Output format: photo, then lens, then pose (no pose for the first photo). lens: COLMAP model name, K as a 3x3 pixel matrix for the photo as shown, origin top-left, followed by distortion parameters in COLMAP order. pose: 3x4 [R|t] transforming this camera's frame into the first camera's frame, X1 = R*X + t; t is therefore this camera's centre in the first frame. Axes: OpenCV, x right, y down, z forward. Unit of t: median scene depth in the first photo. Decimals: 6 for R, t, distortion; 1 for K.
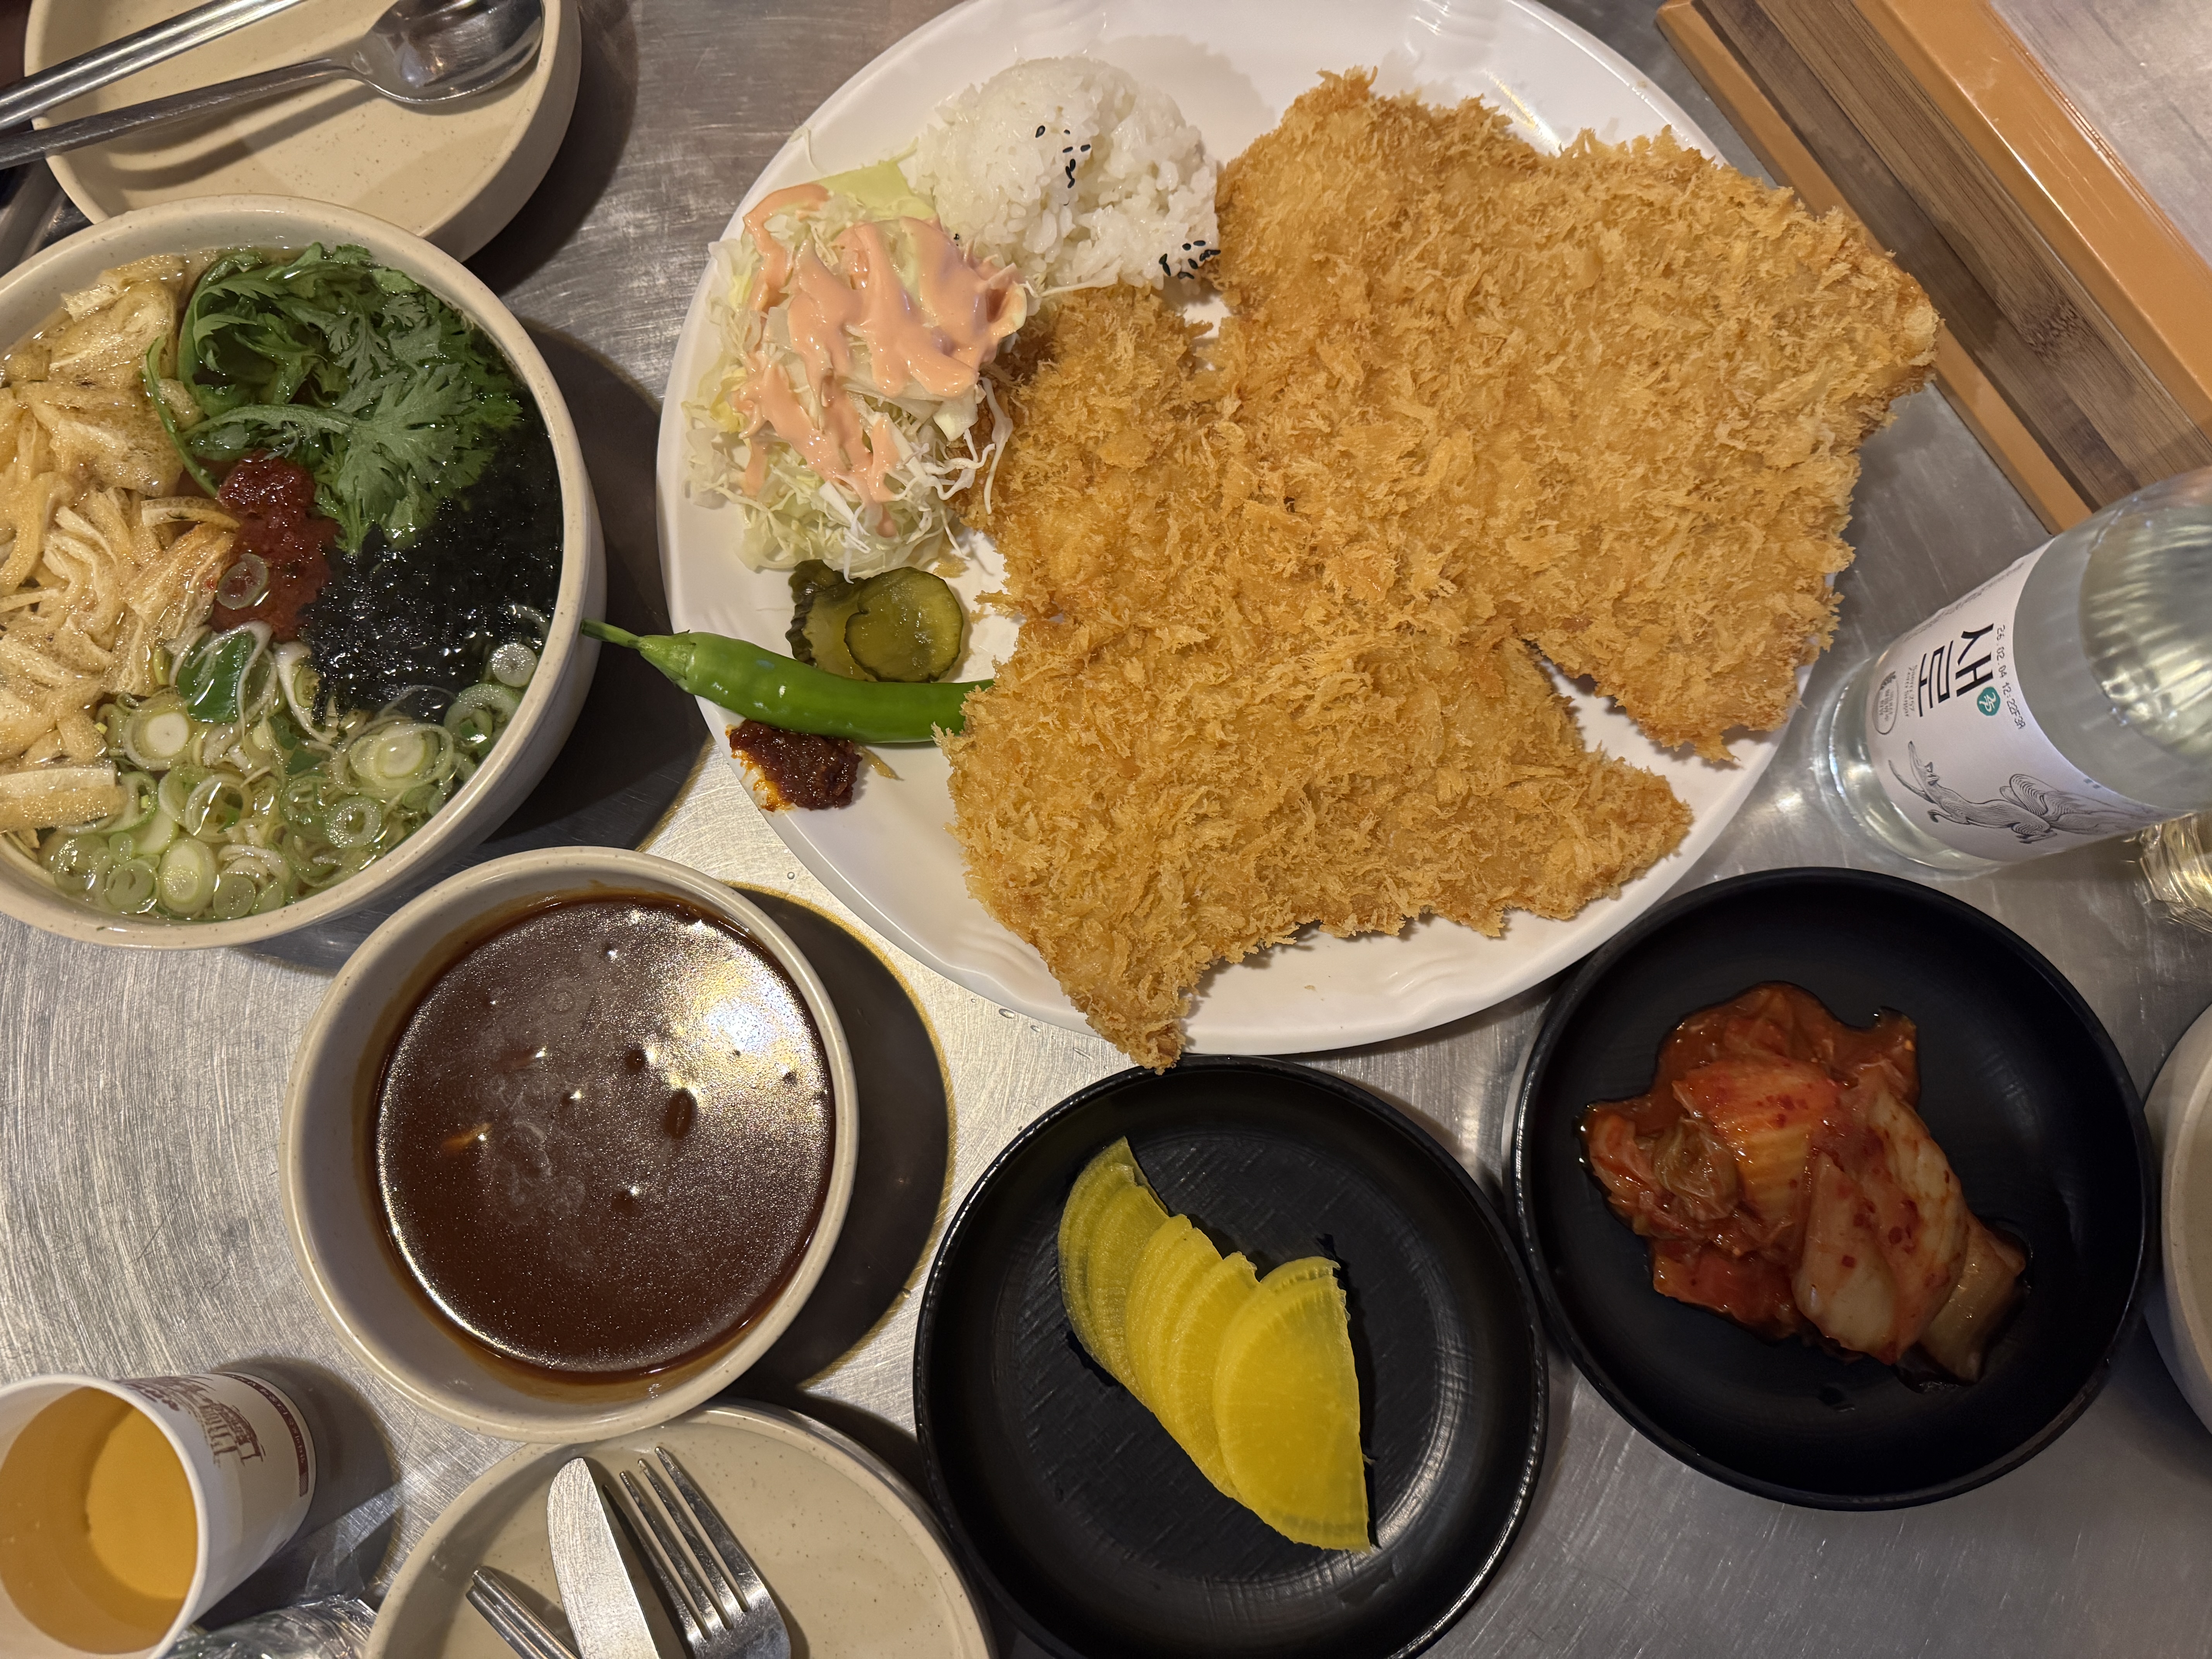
lens RADIAL K [[1580.7, 0, 1093.8], [0, 1580.7, 837.0], [0, 0, 1]] dist [0.049031, -0.083196]
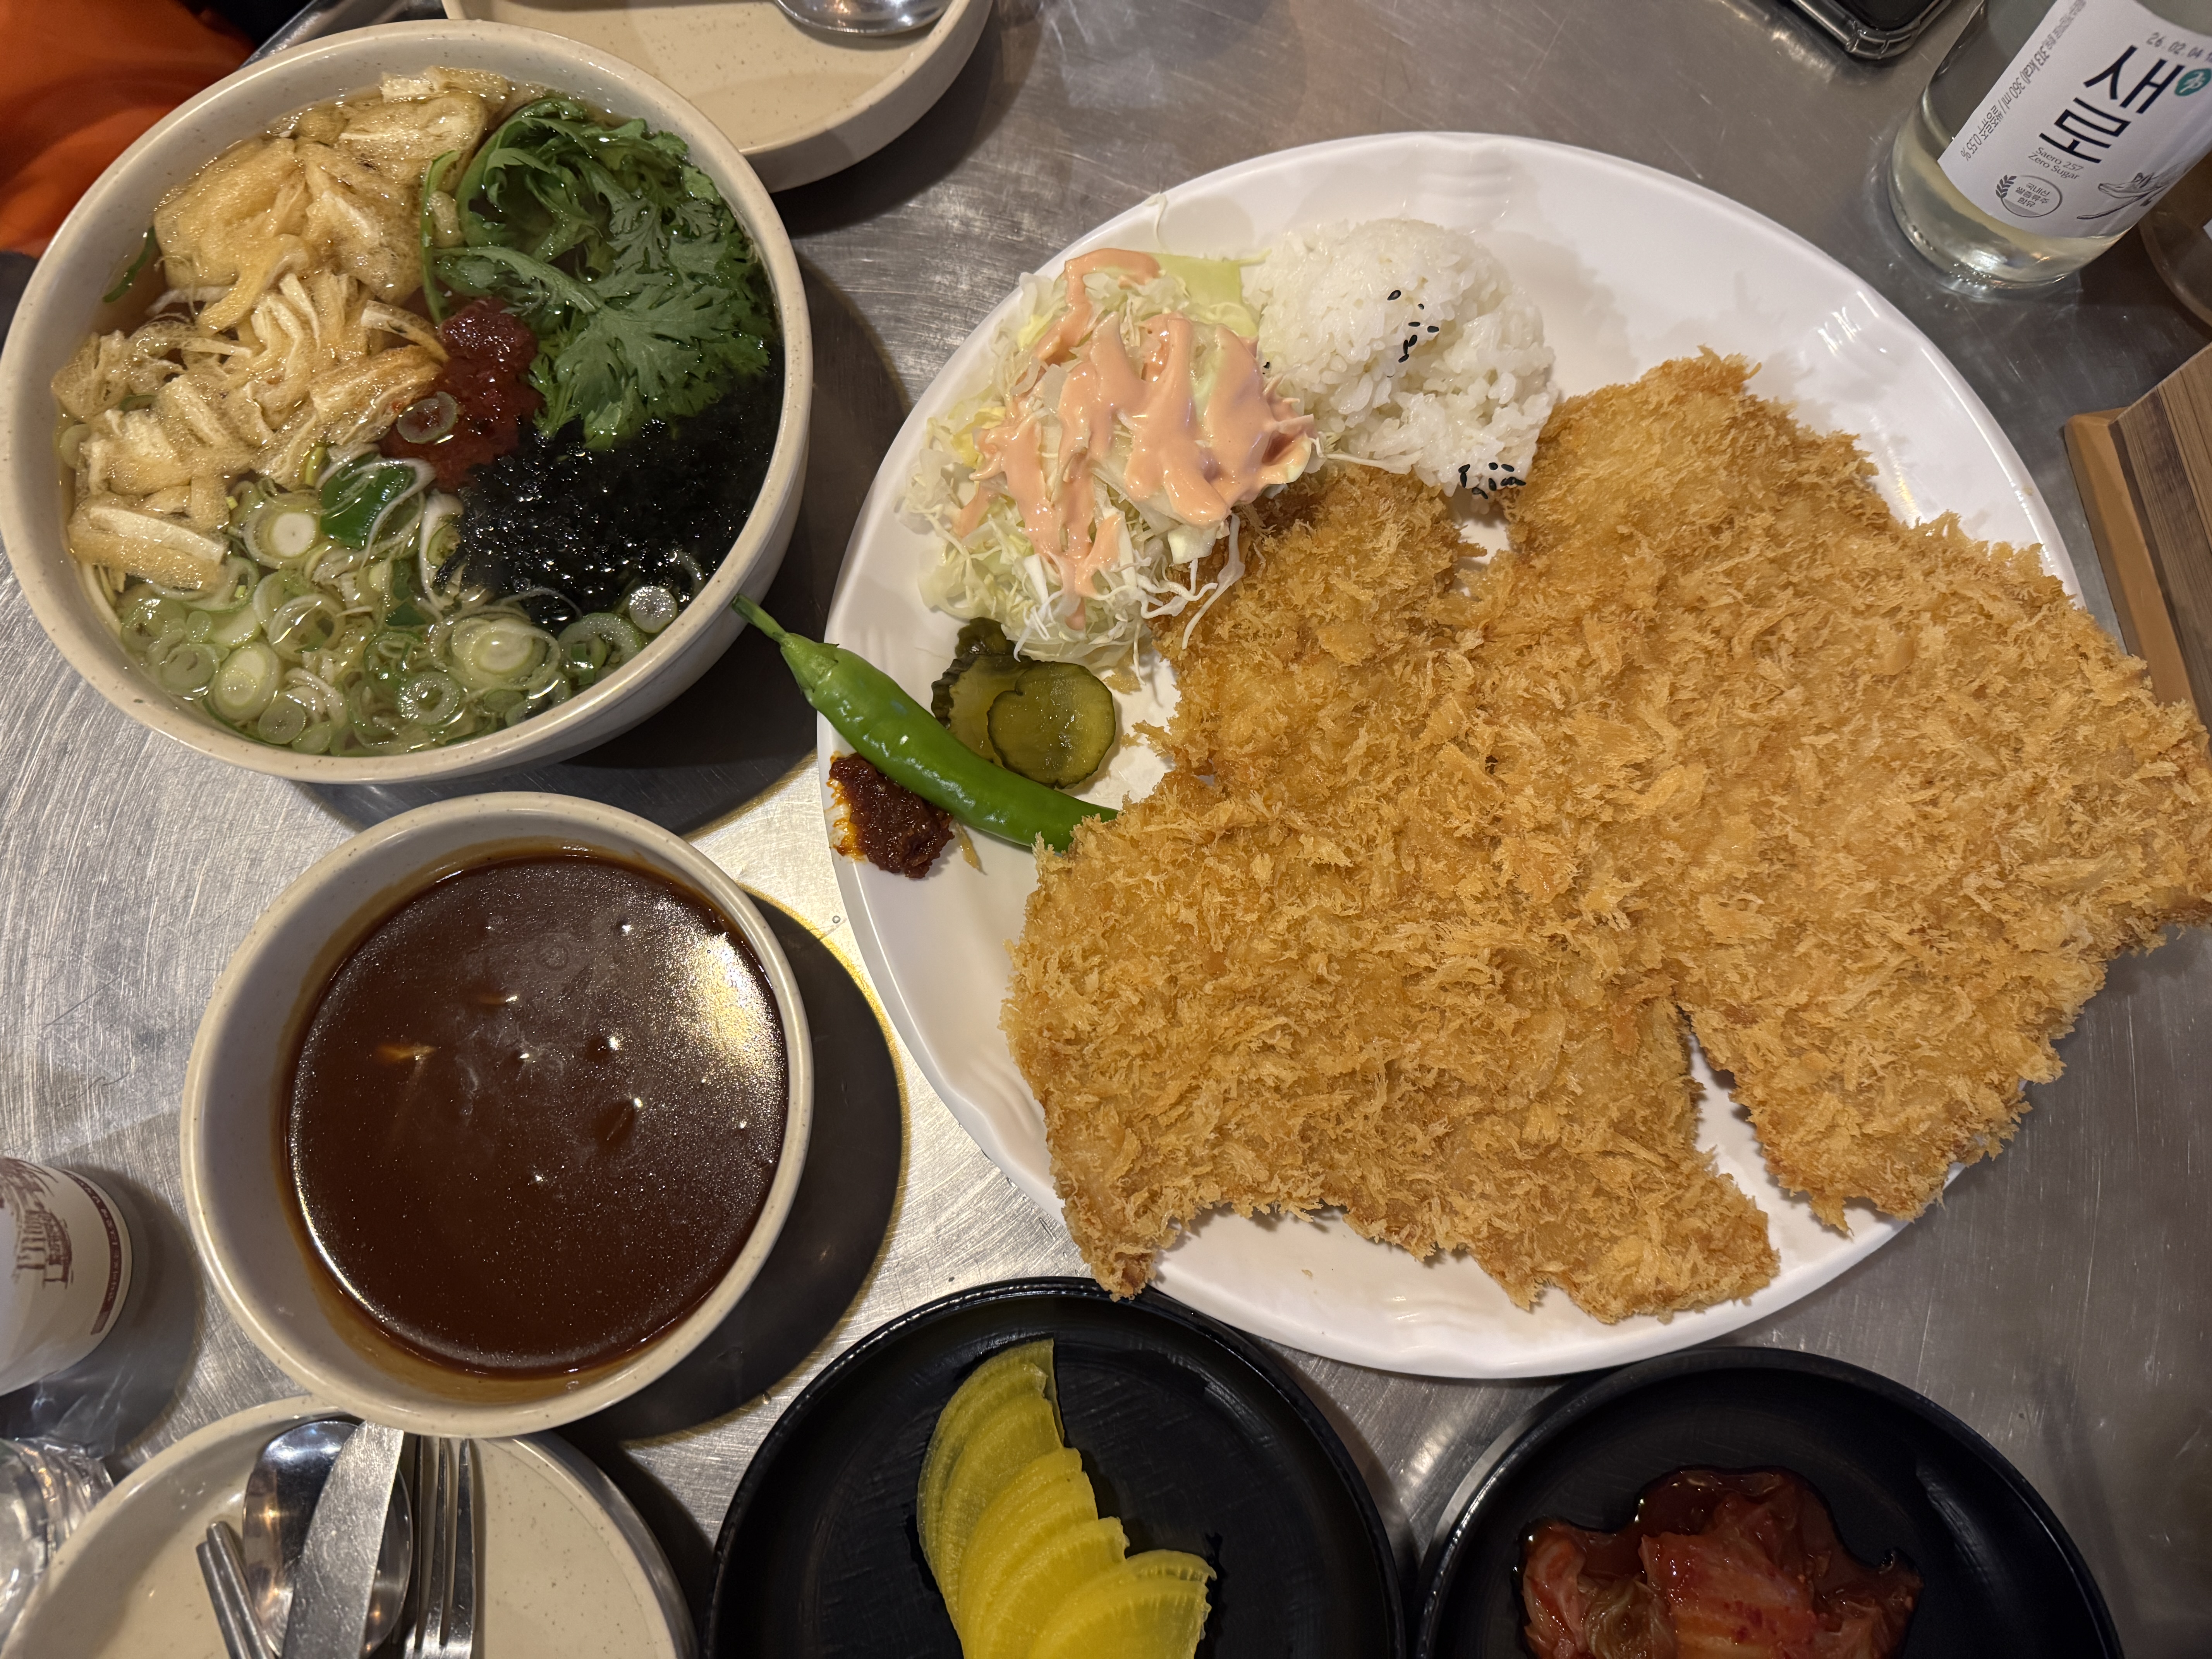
lens RADIAL K [[1575.1, 0, 1106.0], [0, 1575.1, 829.5], [0, 0, 1]] dist [0.063433, -0.115154]
pose [[0.919256, 0.389244, -0.058802, -0.012804], [-0.391439, 0.919661, -0.031624, -0.062230], [0.041768, 0.052088, 0.997769, 0.085622]]
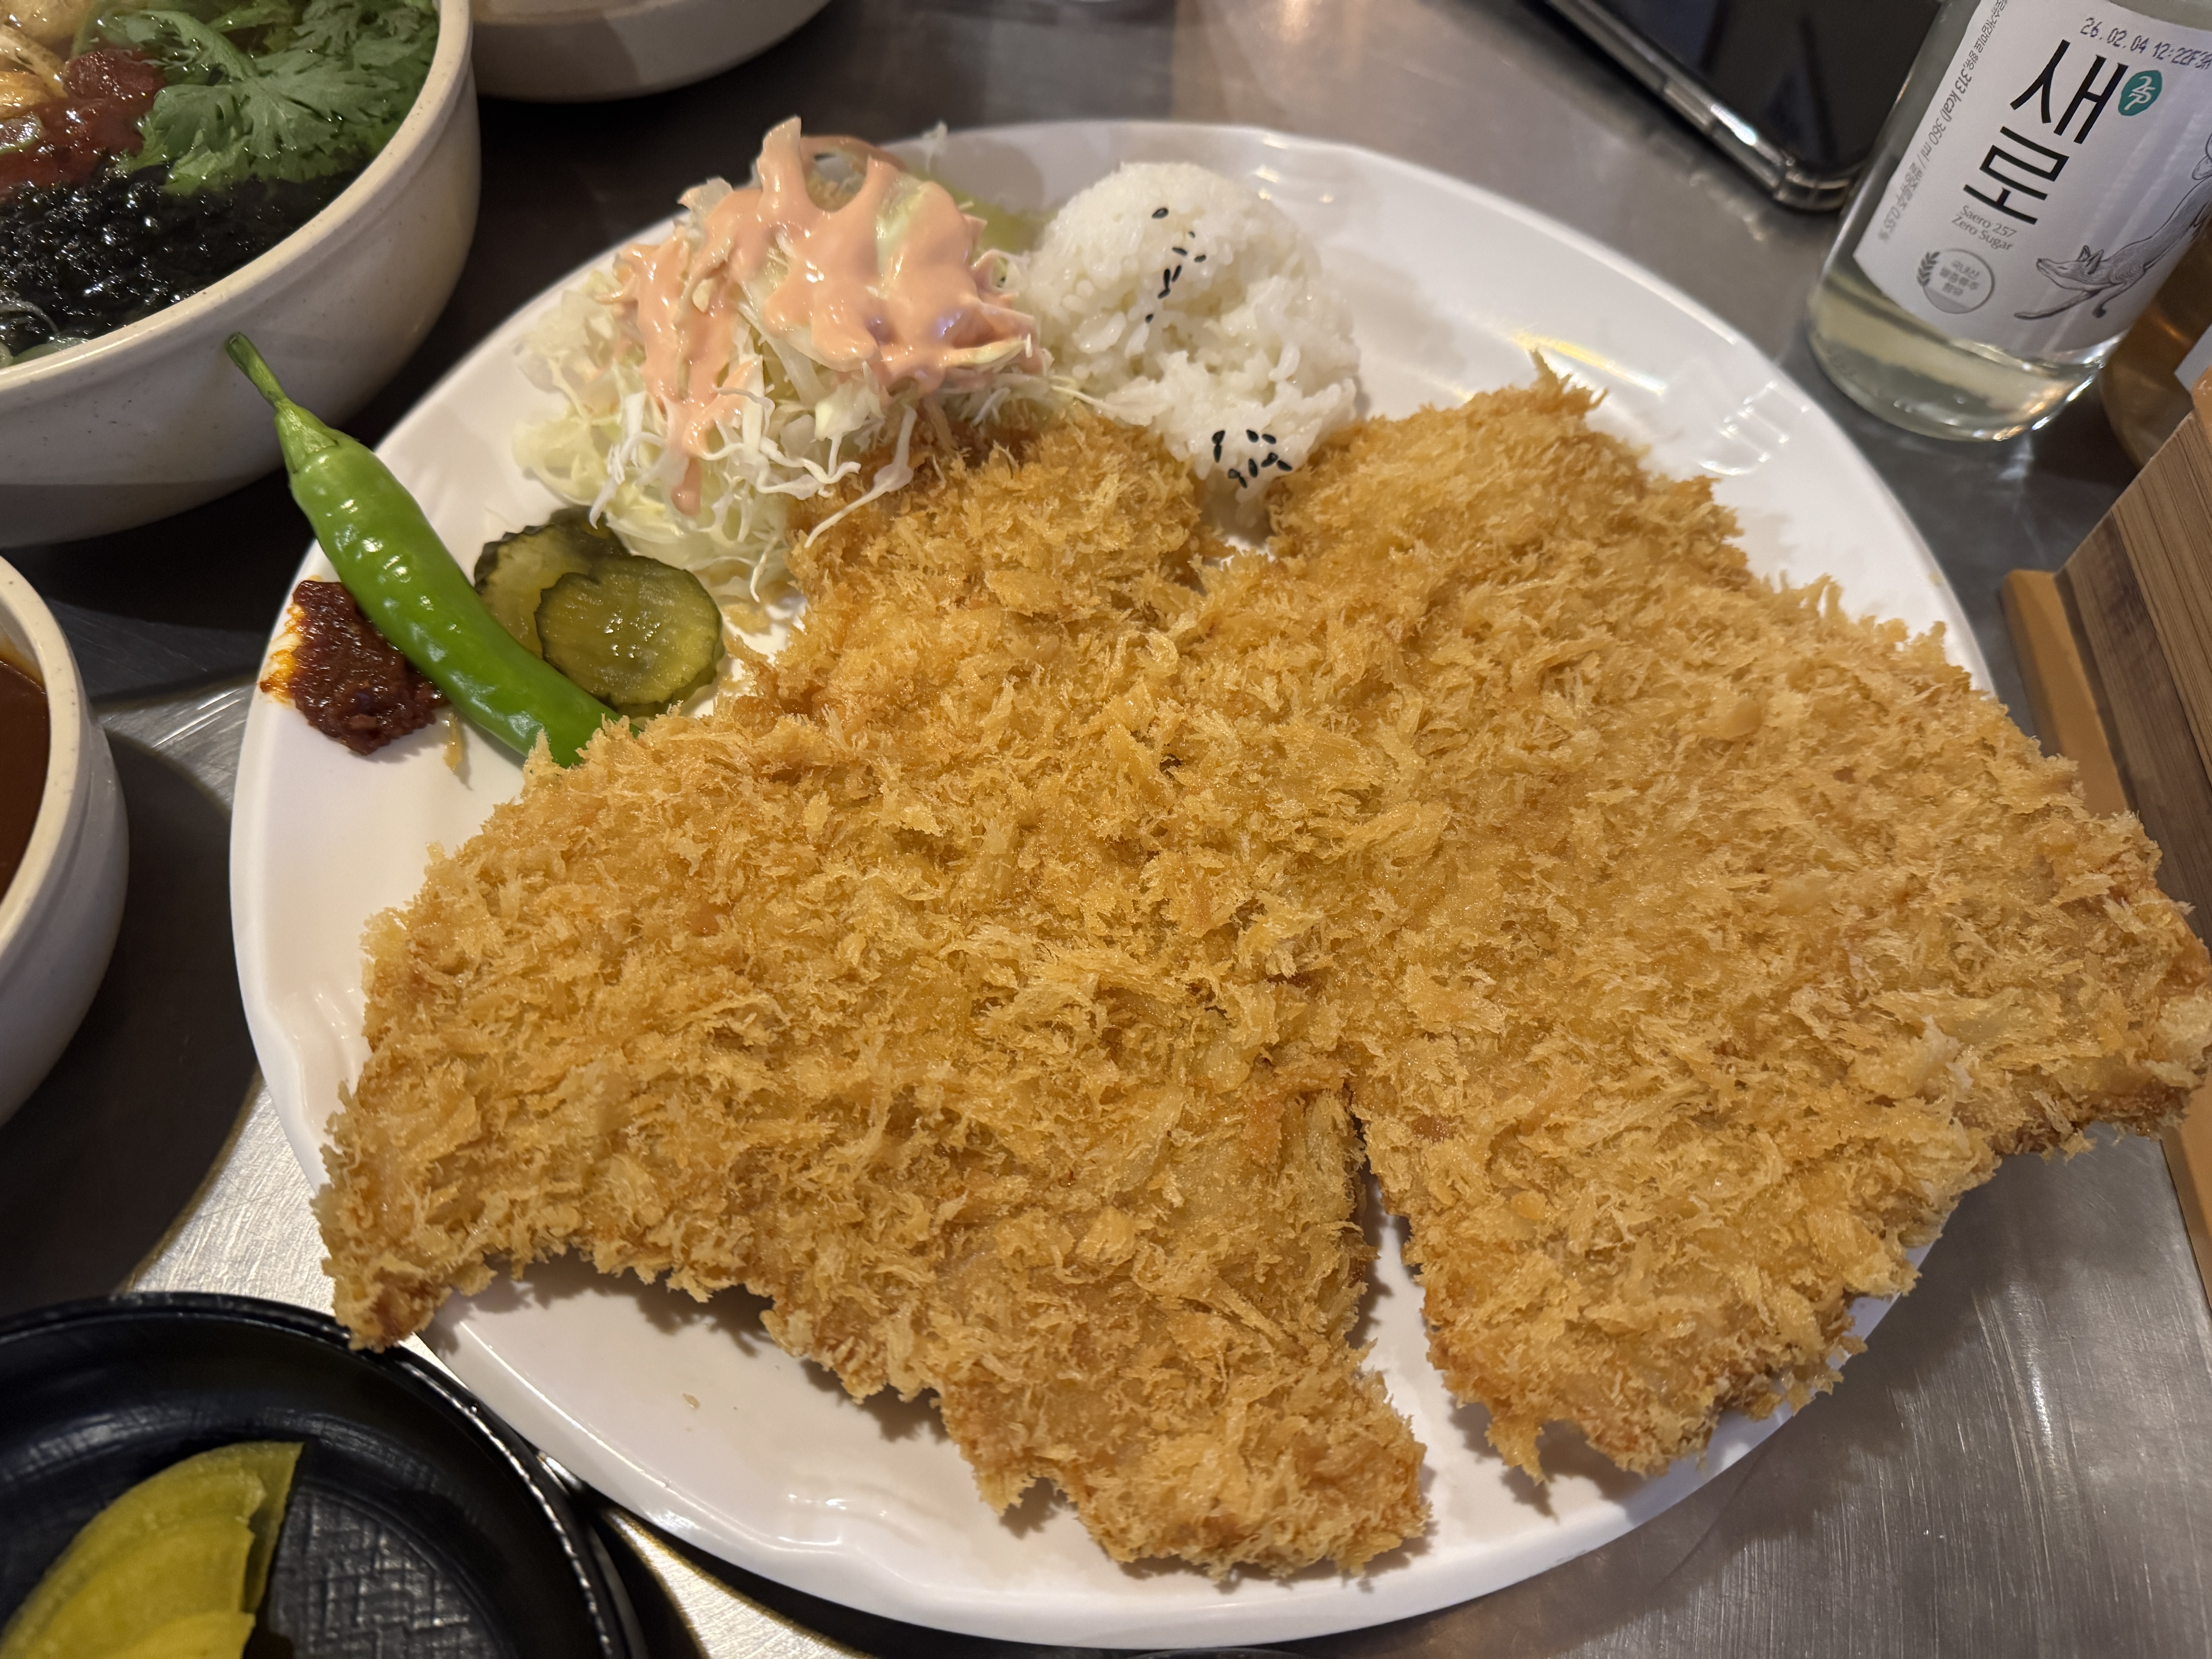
lens RADIAL K [[1575.1, 0, 1106.0], [0, 1575.1, 829.5], [0, 0, 1]] dist [0.063433, -0.115154]
pose [[0.819878, 0.523989, -0.230727, 0.278619], [-0.572129, 0.765046, -0.295588, 0.022861], [0.021632, 0.374352, 0.927034, 0.408881]]
